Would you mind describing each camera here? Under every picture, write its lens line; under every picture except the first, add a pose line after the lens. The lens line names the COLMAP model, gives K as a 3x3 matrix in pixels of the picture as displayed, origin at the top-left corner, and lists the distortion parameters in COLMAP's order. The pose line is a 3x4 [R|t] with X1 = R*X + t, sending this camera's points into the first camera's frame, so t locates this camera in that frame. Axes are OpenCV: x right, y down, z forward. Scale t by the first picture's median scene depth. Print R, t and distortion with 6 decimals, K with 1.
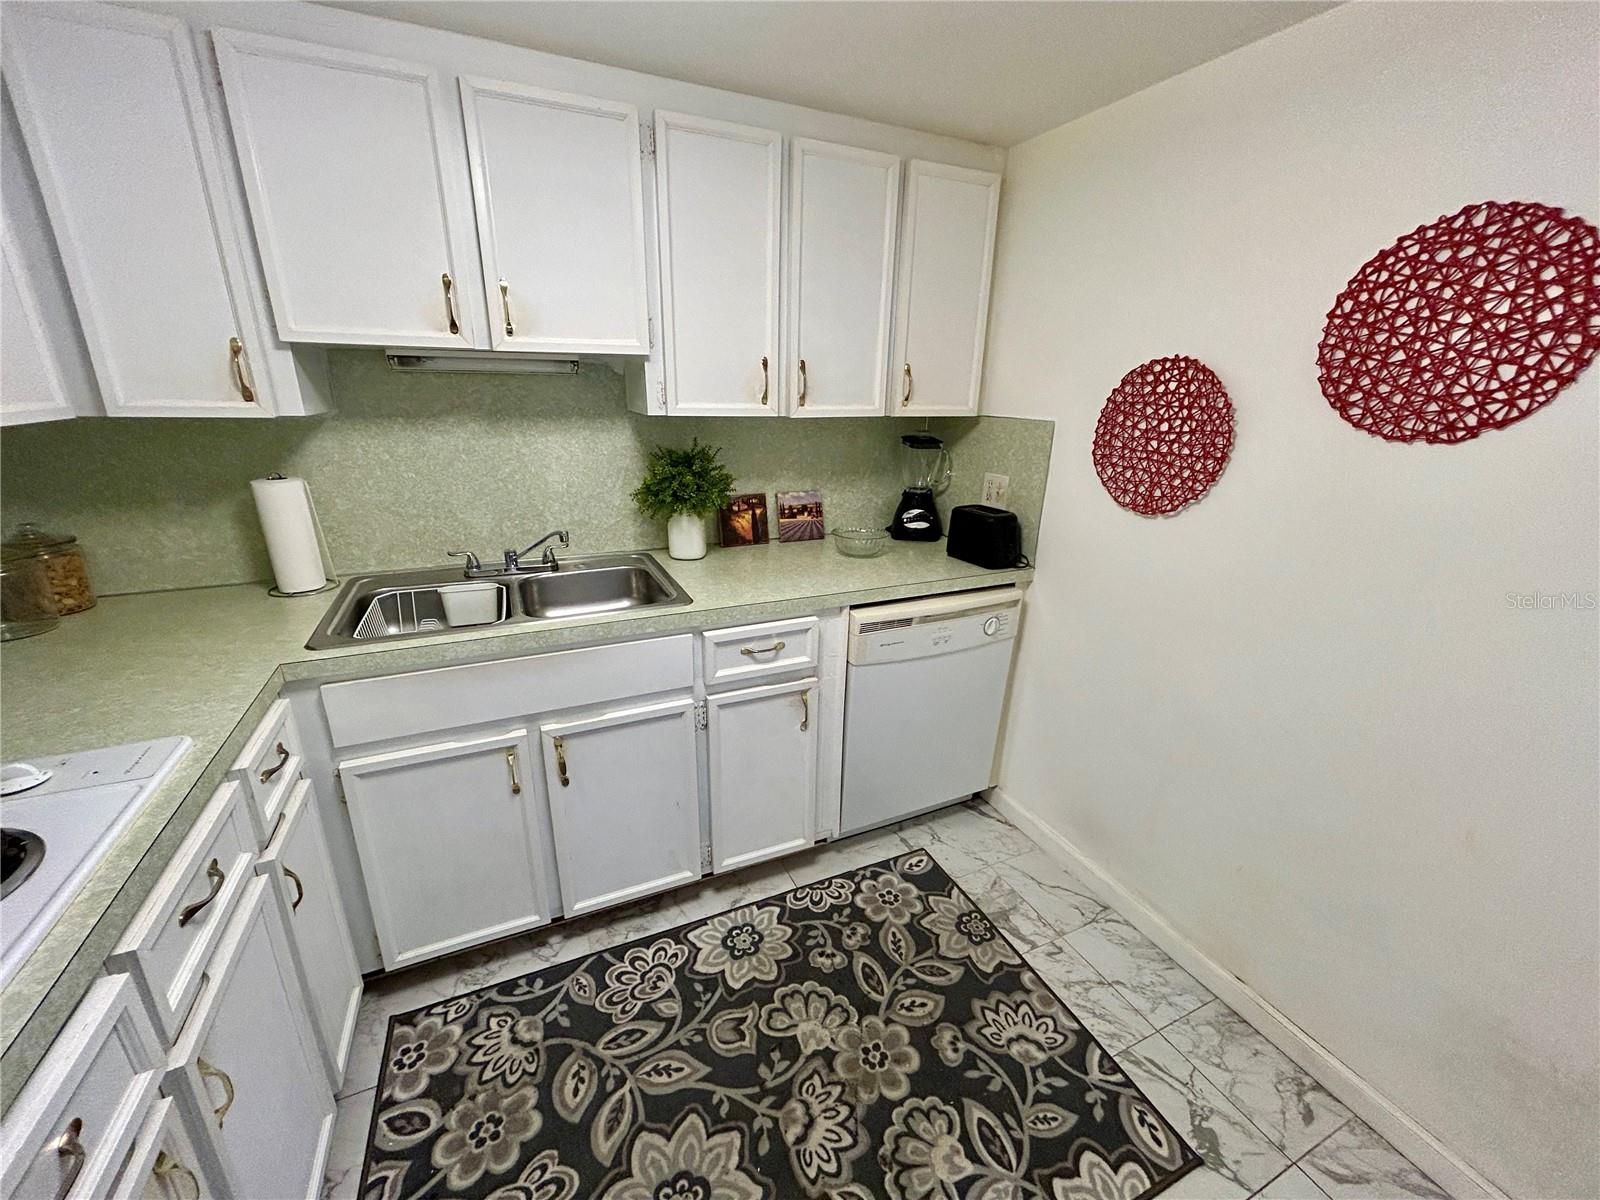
lens RADIAL K [[644.1, 0, 795.3], [0, 644.1, 594.1], [0, 0, 1]] dist [-0.004596, 0.002446]
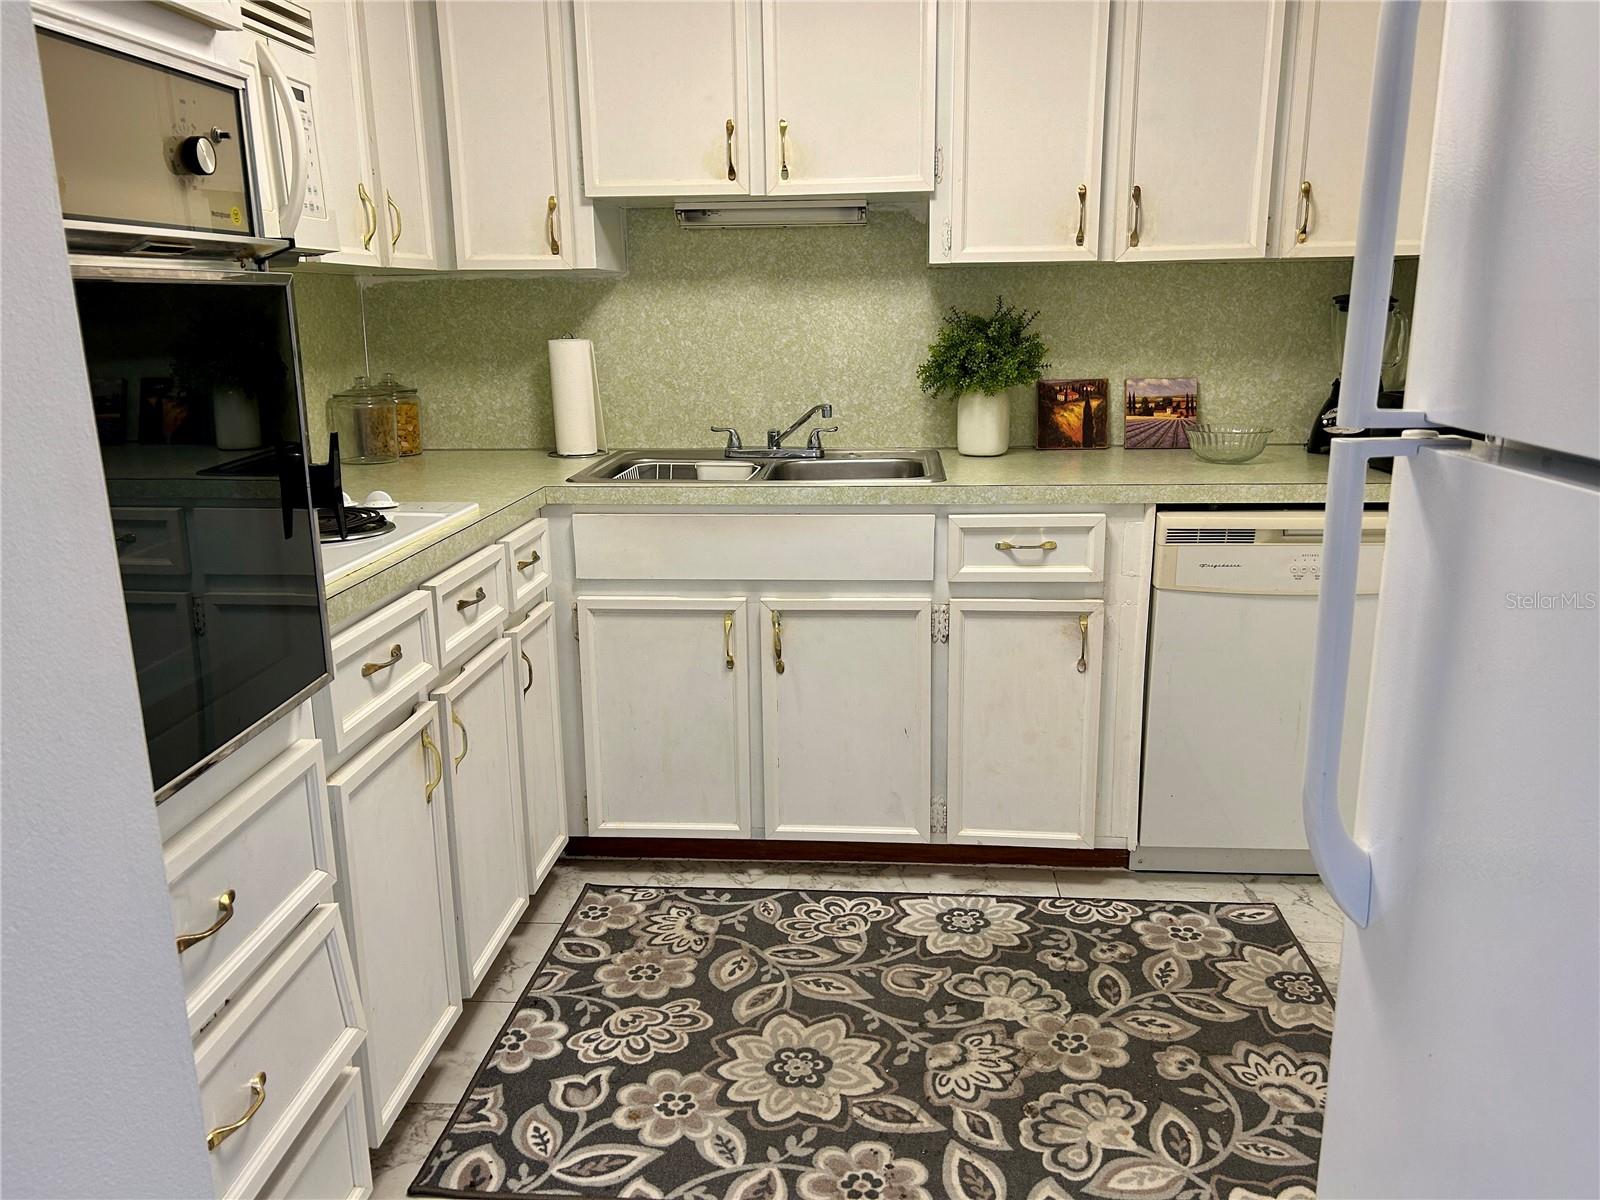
lens RADIAL K [[1214.0, 0, 797.4], [0, 1214.0, 601.7], [0, 0, 1]] dist [0.060566, -0.021242]
pose [[0.872954, 0.086220, -0.480122, 0.445372], [-0.124637, 0.991009, -0.048651, 0.270760], [0.471610, 0.102311, 0.875852, -0.449613]]
